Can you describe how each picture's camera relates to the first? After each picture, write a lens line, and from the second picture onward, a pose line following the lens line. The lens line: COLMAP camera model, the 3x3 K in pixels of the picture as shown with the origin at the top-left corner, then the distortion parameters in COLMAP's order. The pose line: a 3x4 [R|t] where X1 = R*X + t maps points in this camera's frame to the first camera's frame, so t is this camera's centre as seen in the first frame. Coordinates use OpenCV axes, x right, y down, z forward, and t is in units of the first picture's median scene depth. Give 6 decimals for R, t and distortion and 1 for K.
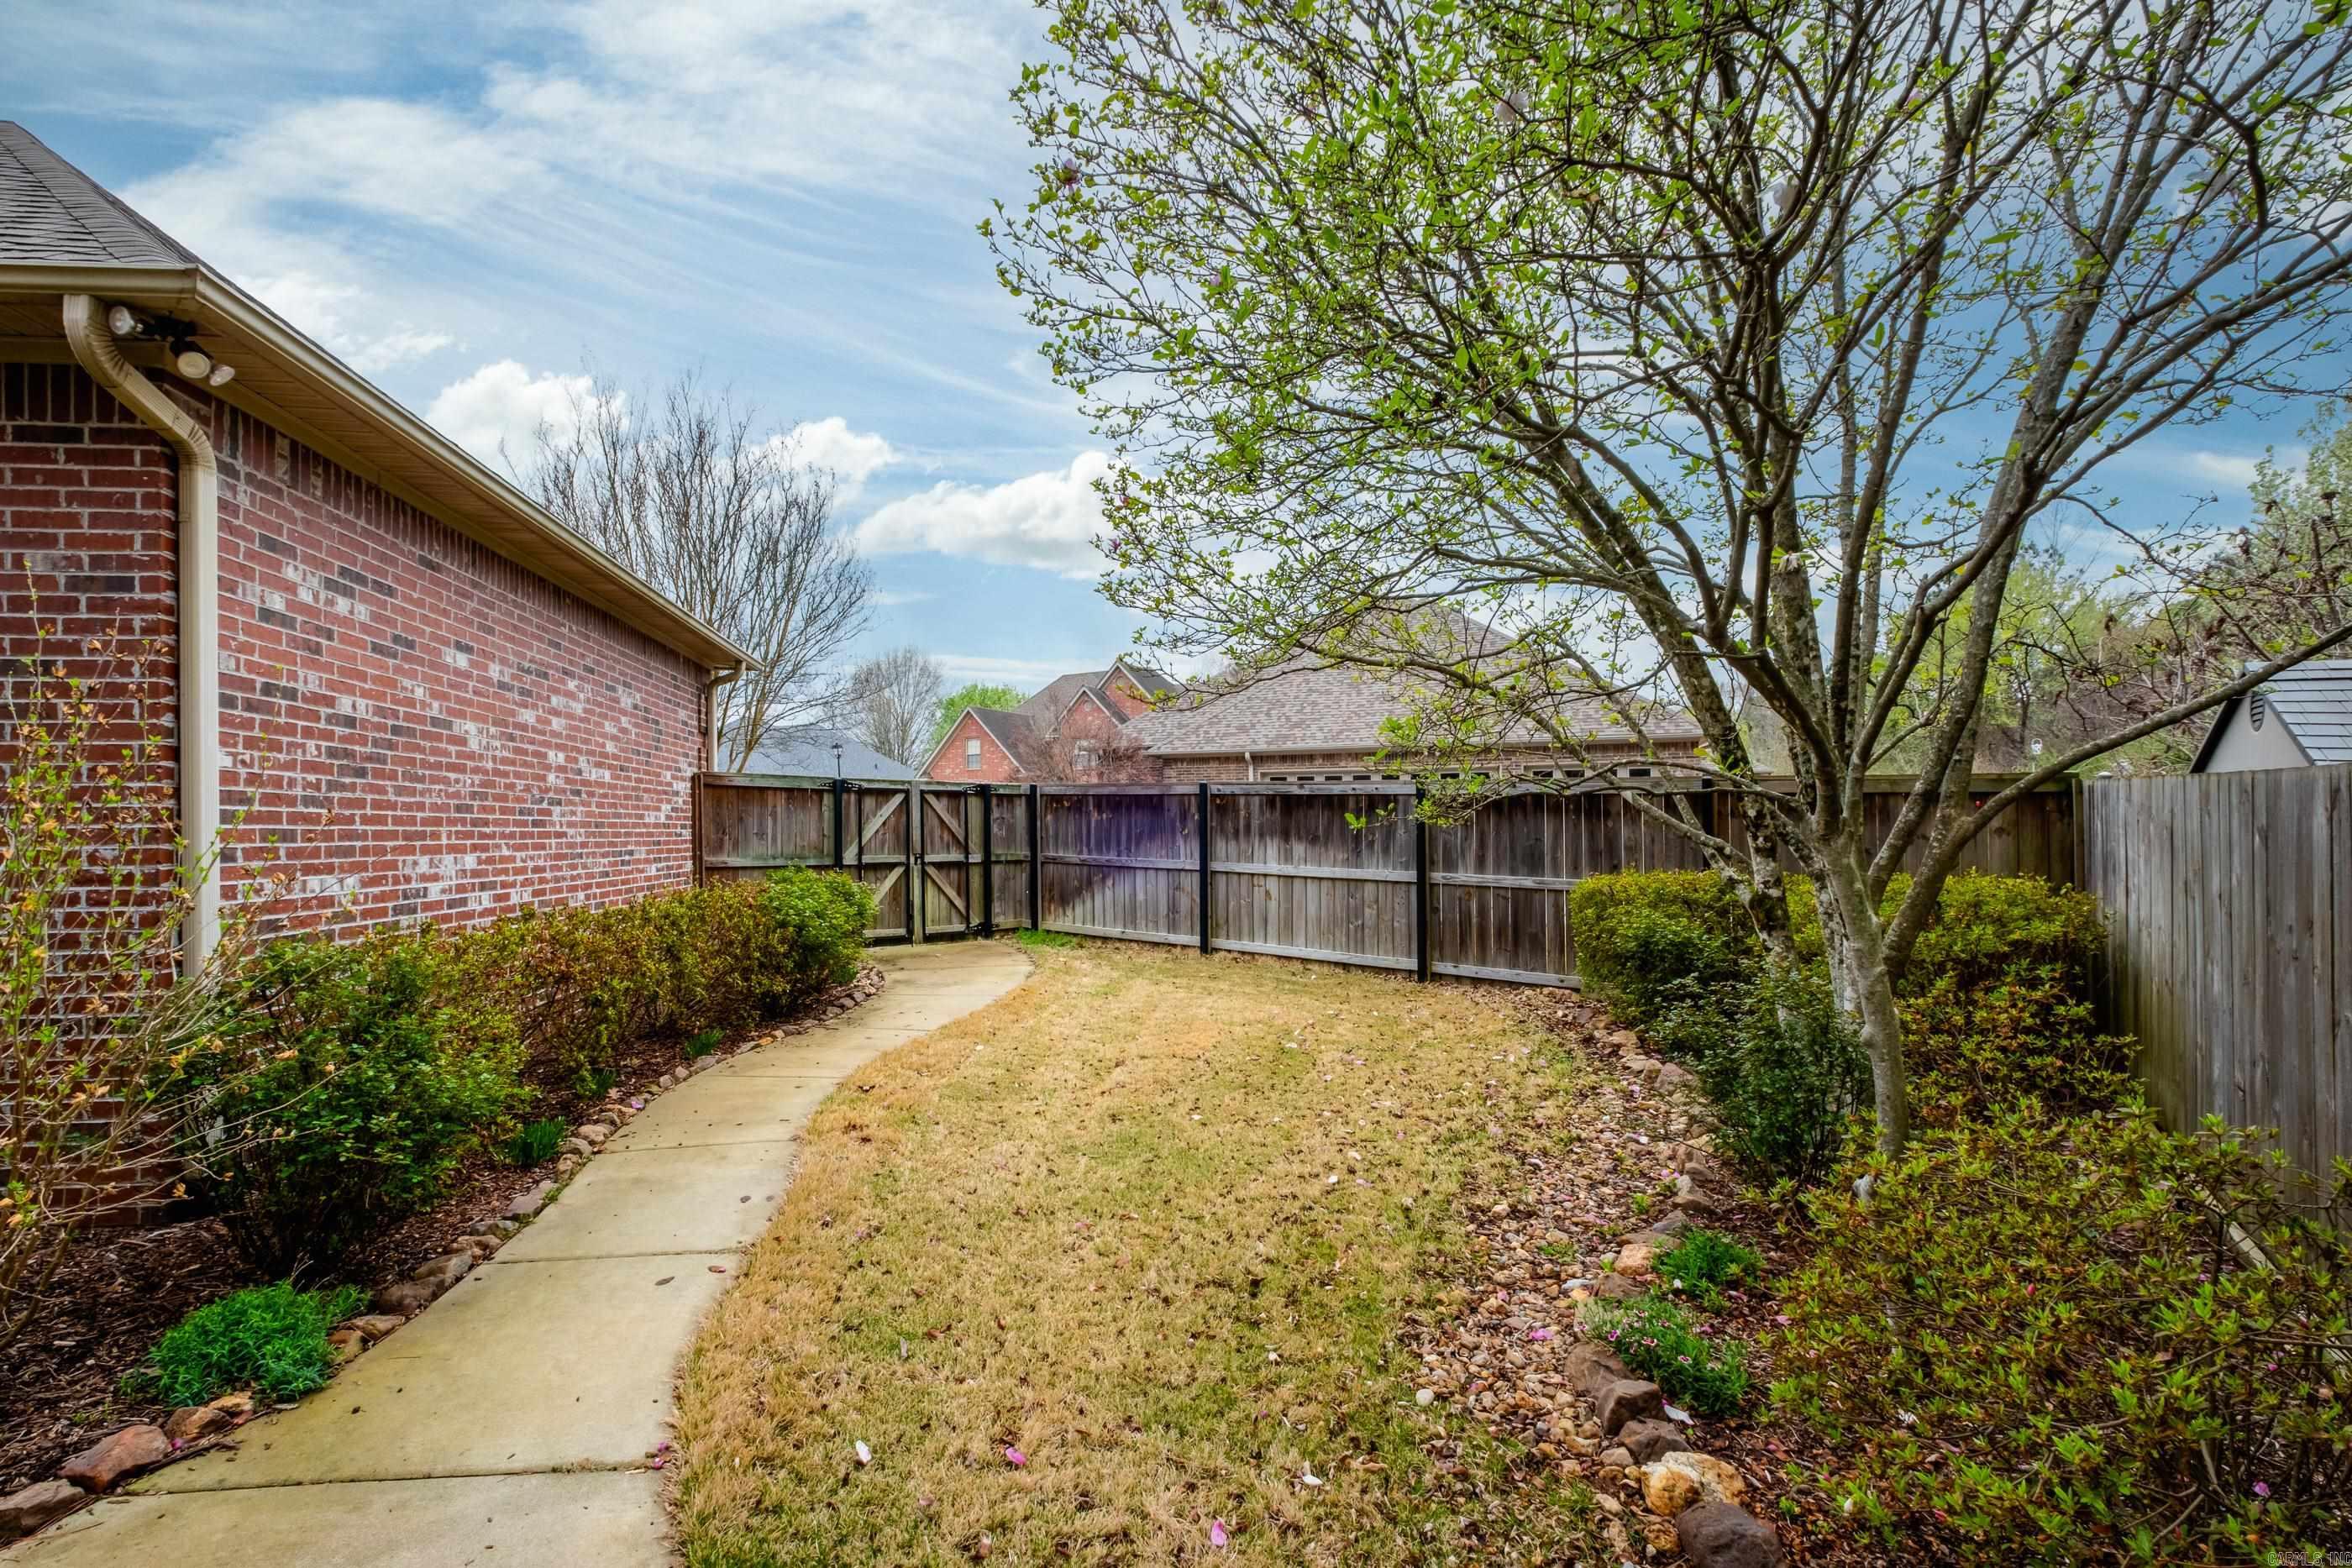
lens RADIAL K [[1014.8, 0, 1129.2], [0, 1014.8, 827.8], [0, 0, 1]] dist [0.002144, -0.003519]
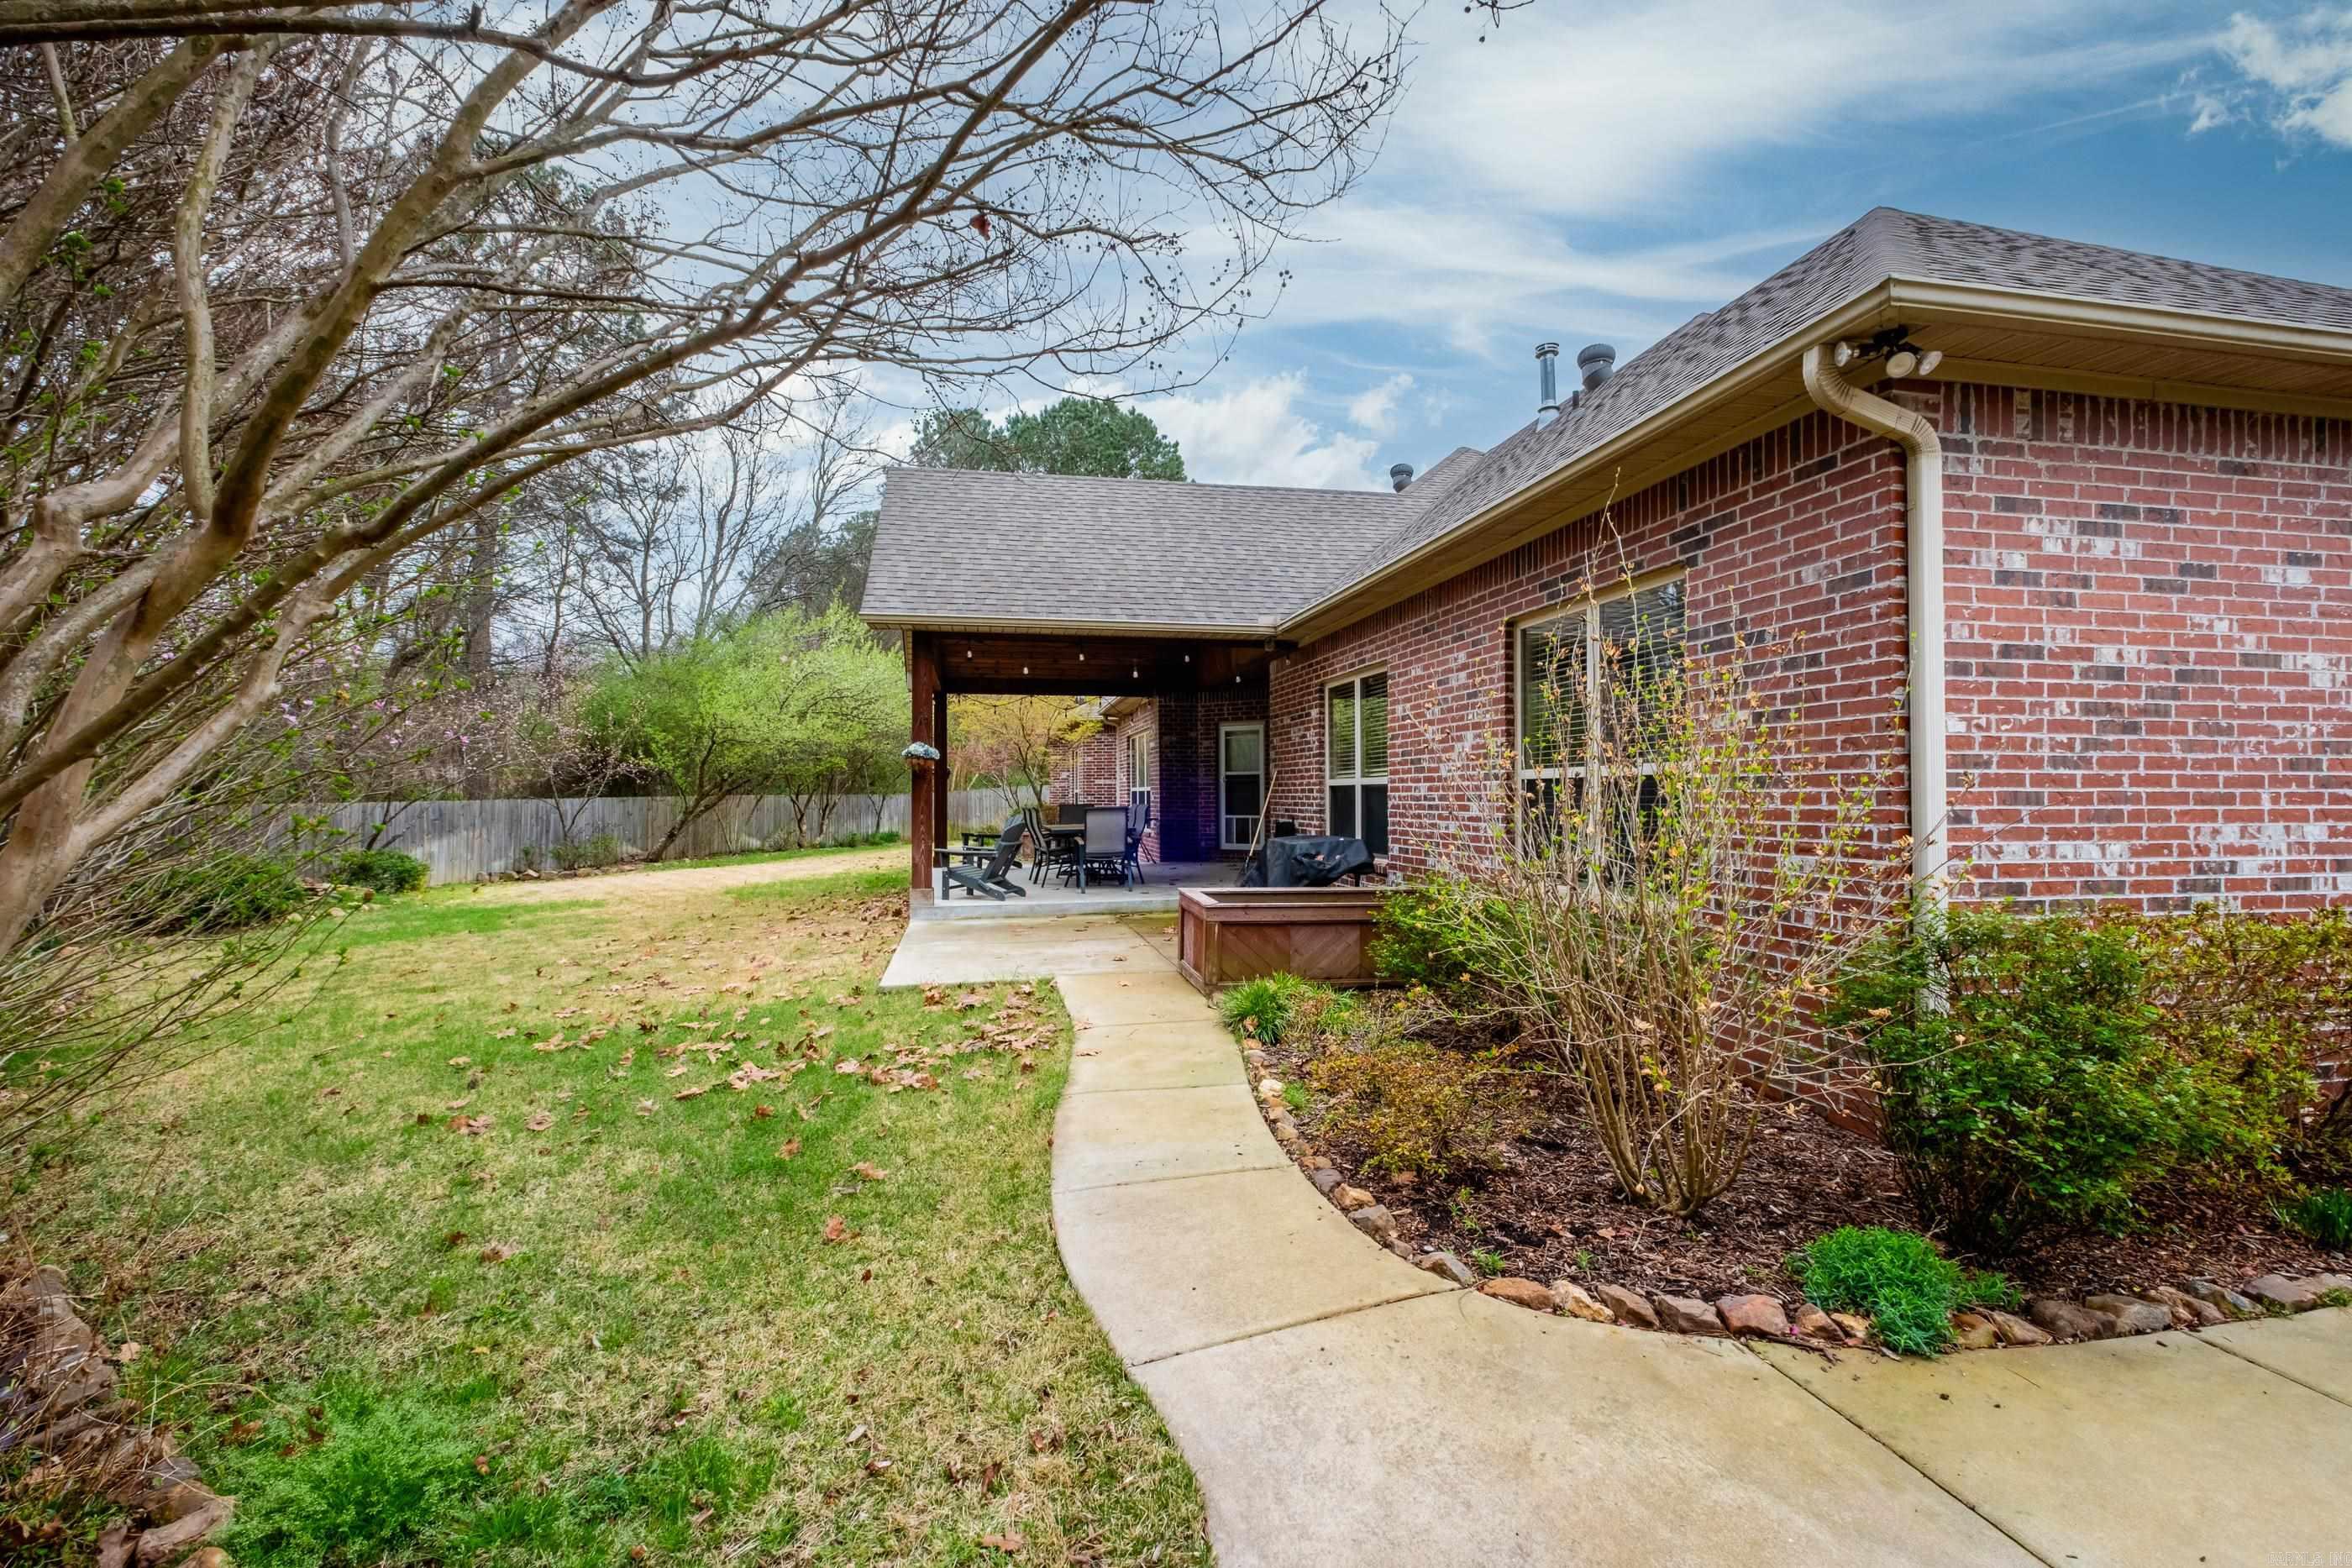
lens RADIAL K [[1014.8, 0, 1177.7], [0, 1014.8, 791.4], [0, 0, 1]] dist [0.002144, -0.003519]
pose [[0.094884, 0.000634, -0.995488, 0.071381], [0.002748, 0.999996, 0.000899, -0.002224], [0.995485, -0.002821, 0.094882, 0.103514]]
